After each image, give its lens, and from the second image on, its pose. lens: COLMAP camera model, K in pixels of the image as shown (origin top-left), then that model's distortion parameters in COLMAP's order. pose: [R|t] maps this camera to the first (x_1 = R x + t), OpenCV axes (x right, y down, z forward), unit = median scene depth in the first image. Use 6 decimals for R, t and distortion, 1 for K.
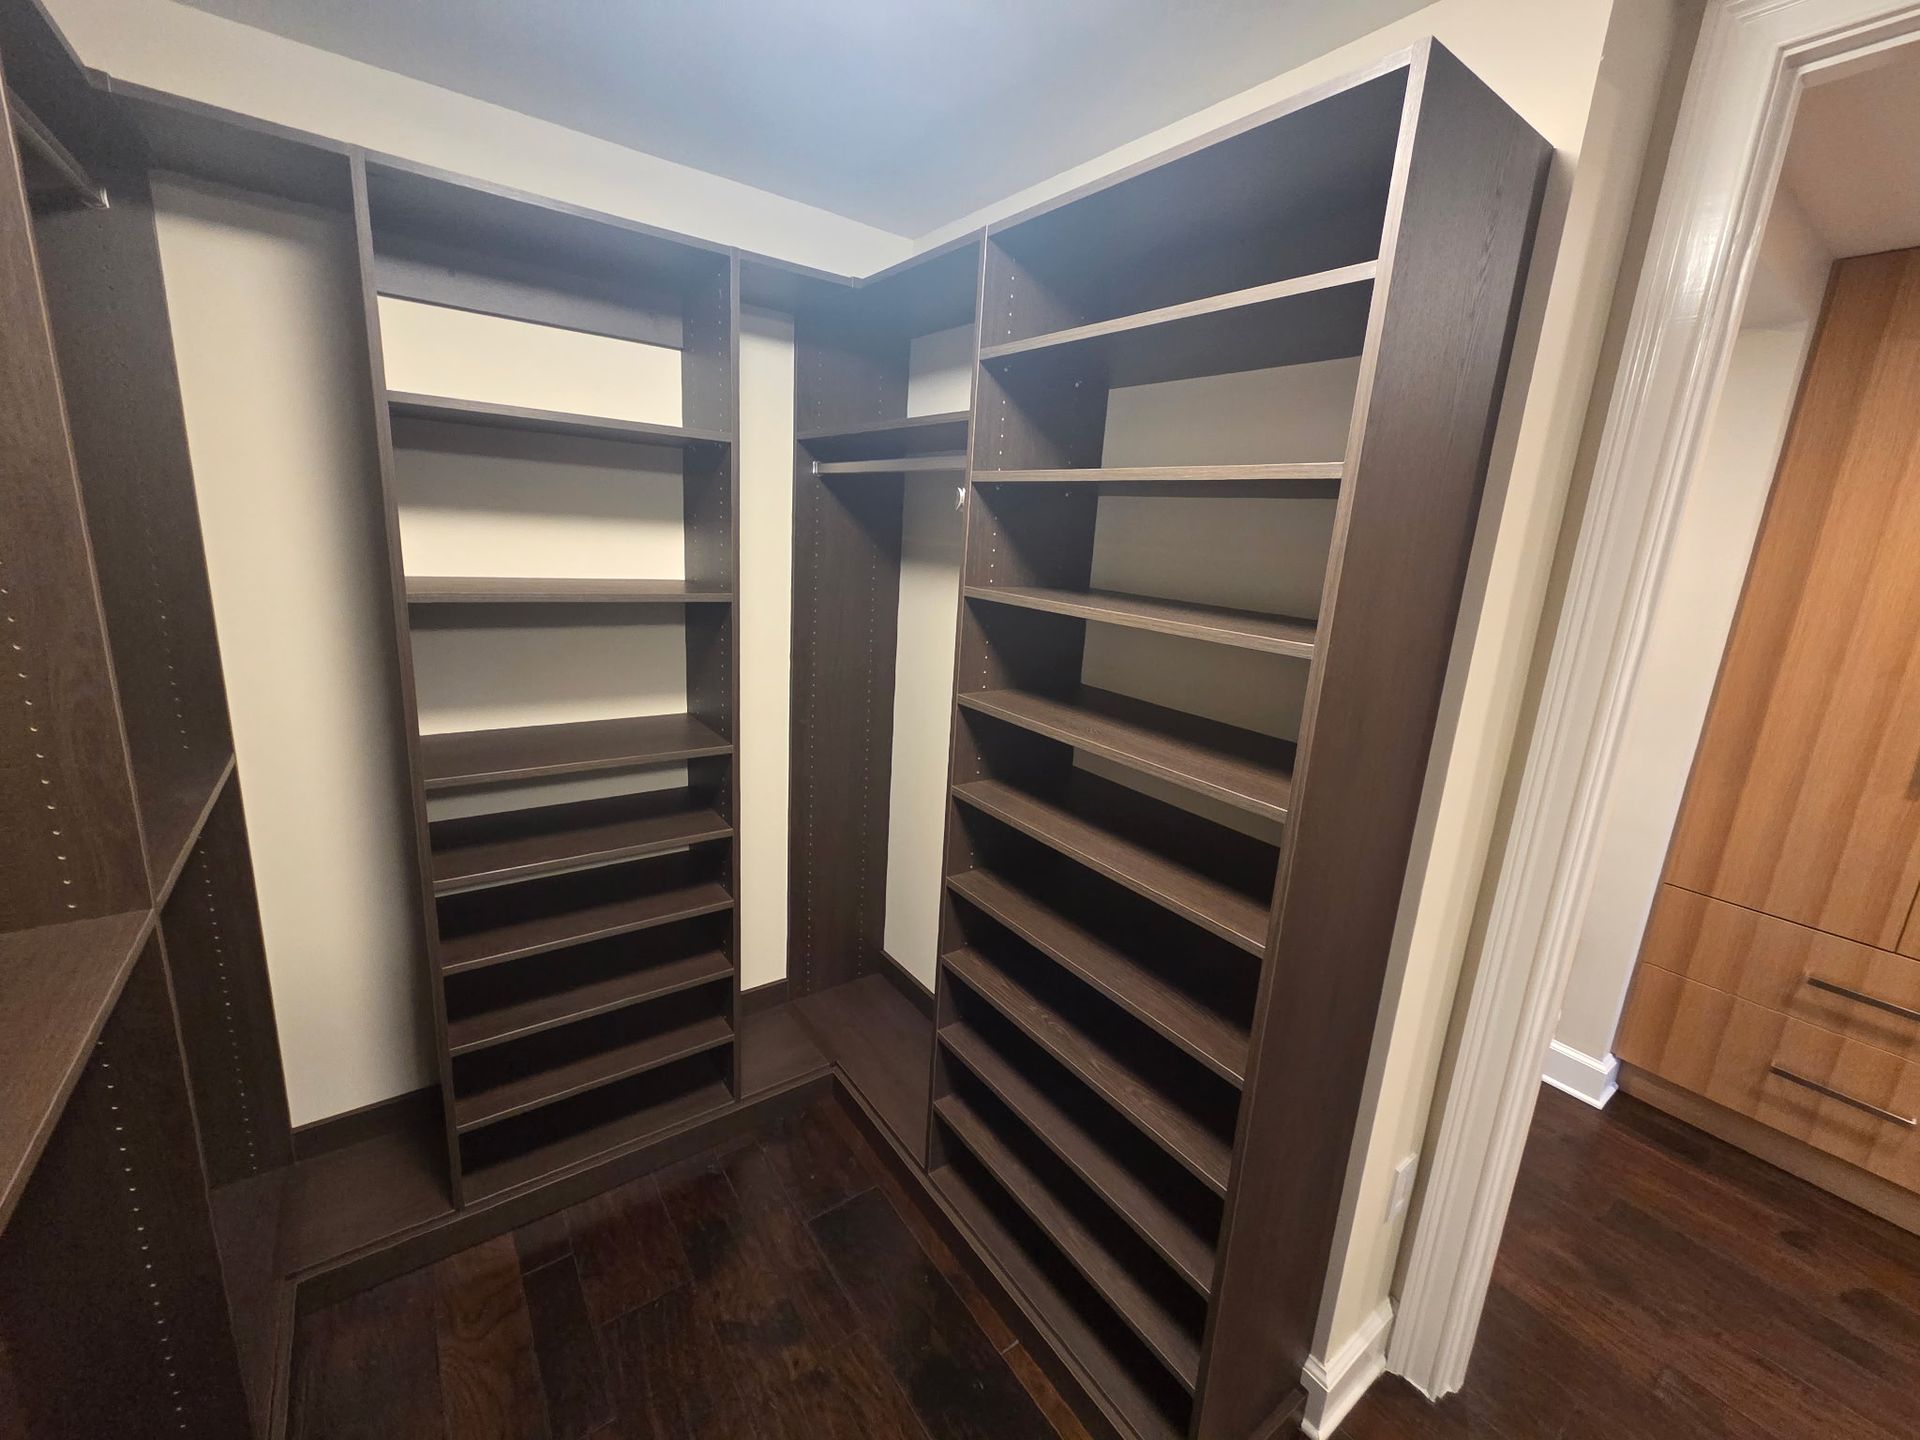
lens RADIAL K [[773.7, 0, 962.2], [0, 773.7, 695.1], [0, 0, 1]] dist [-0.000226, -0.000379]
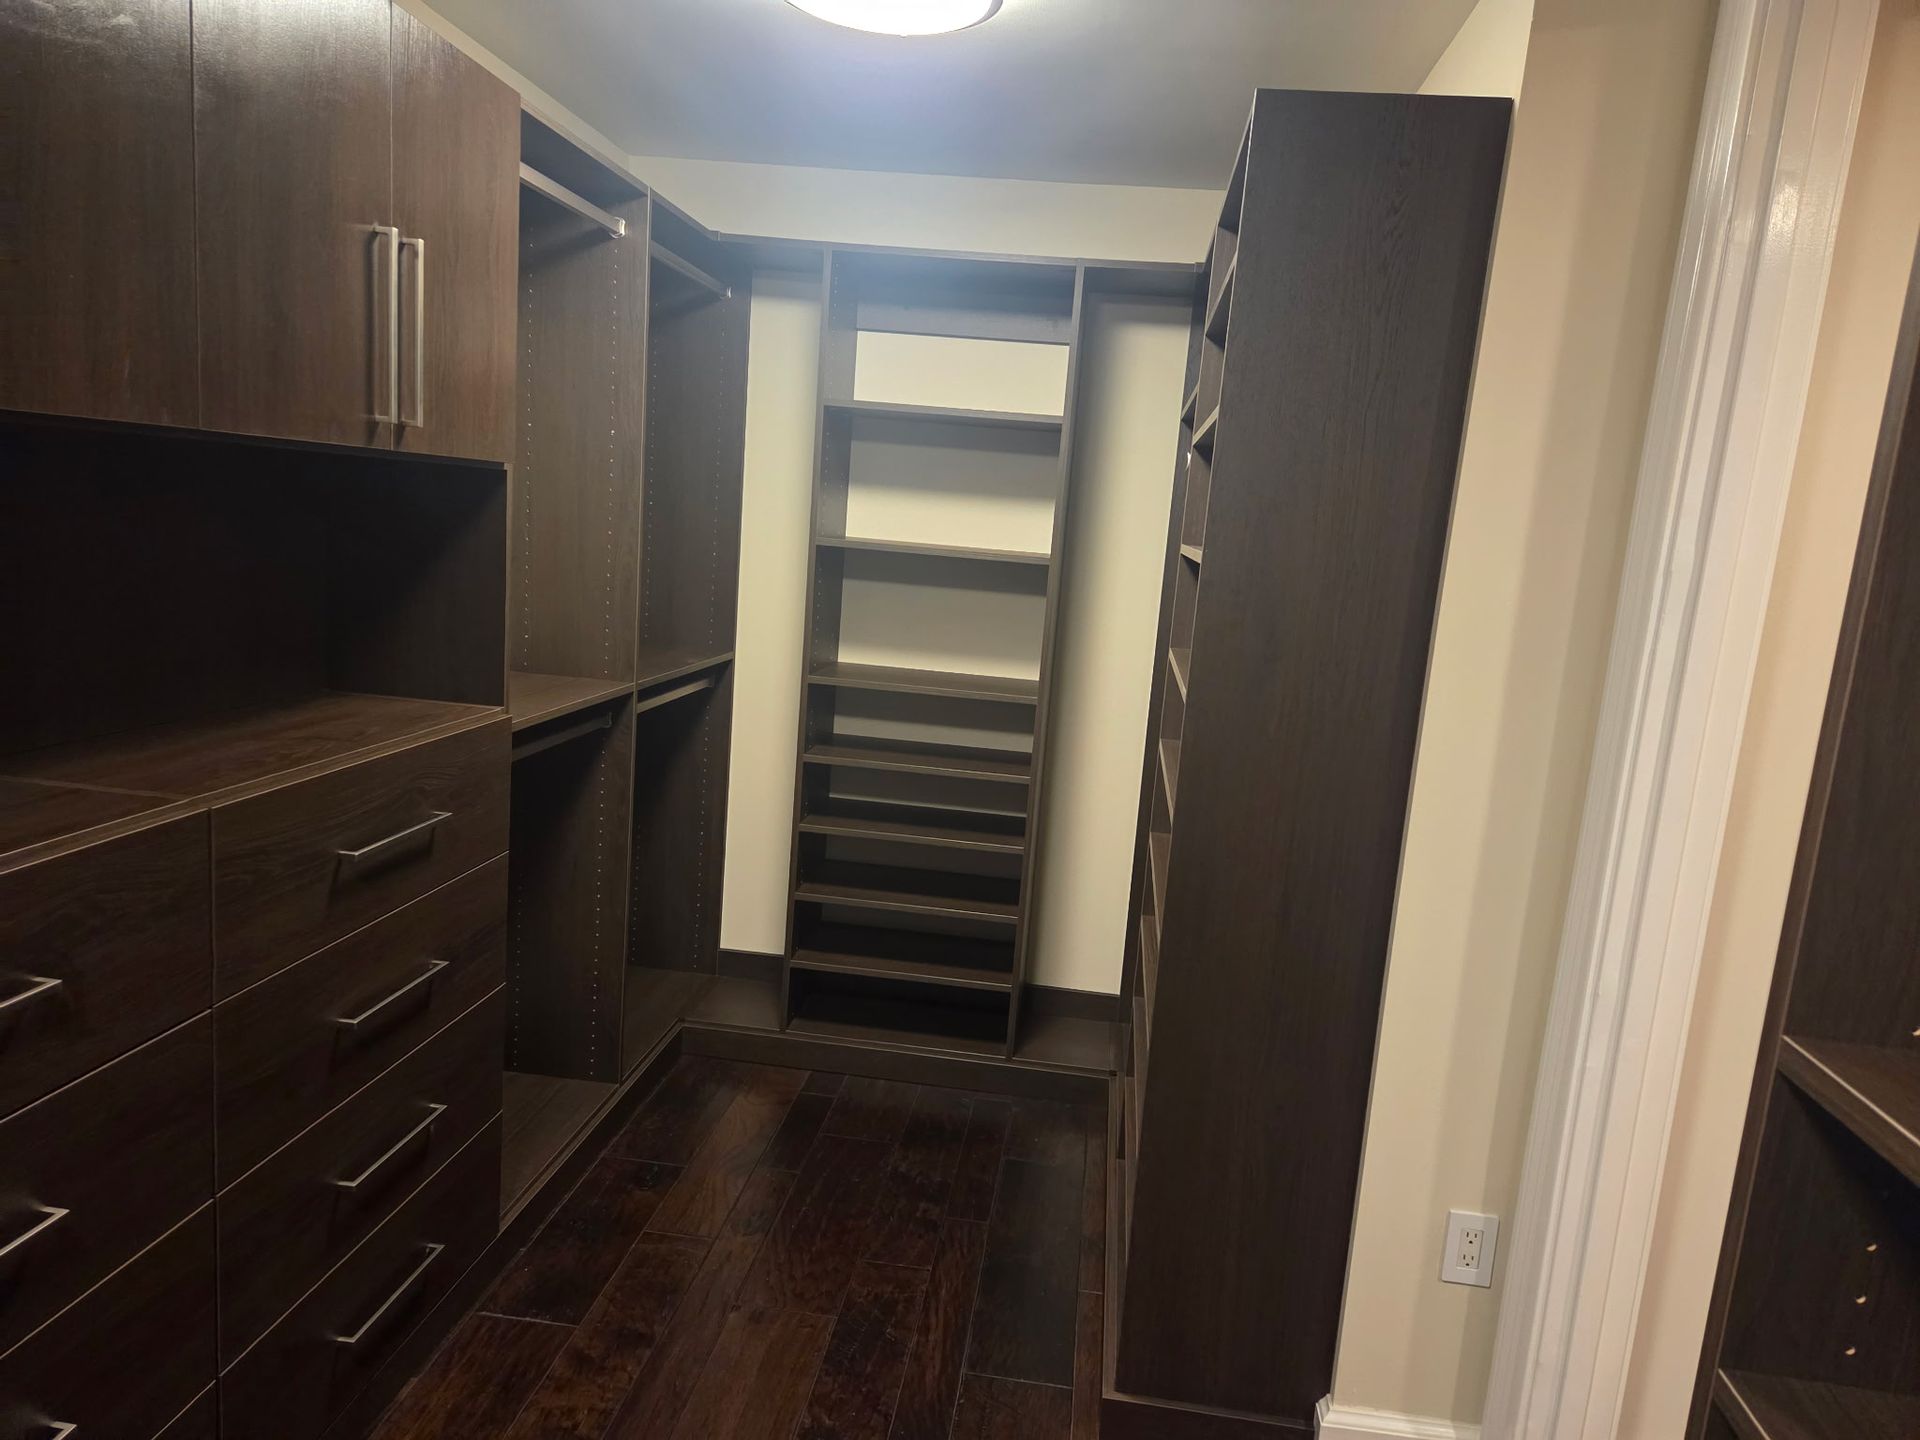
lens RADIAL K [[1273.3, 0, 986.2], [0, 1273.3, 724.7], [0, 0, 1]] dist [0.073063, -0.051408]
pose [[0.738796, 0.108599, -0.665122, 0.720334], [-0.179218, 0.983054, -0.038559, 0.155614], [0.649663, 0.147689, 0.745739, -0.315186]]
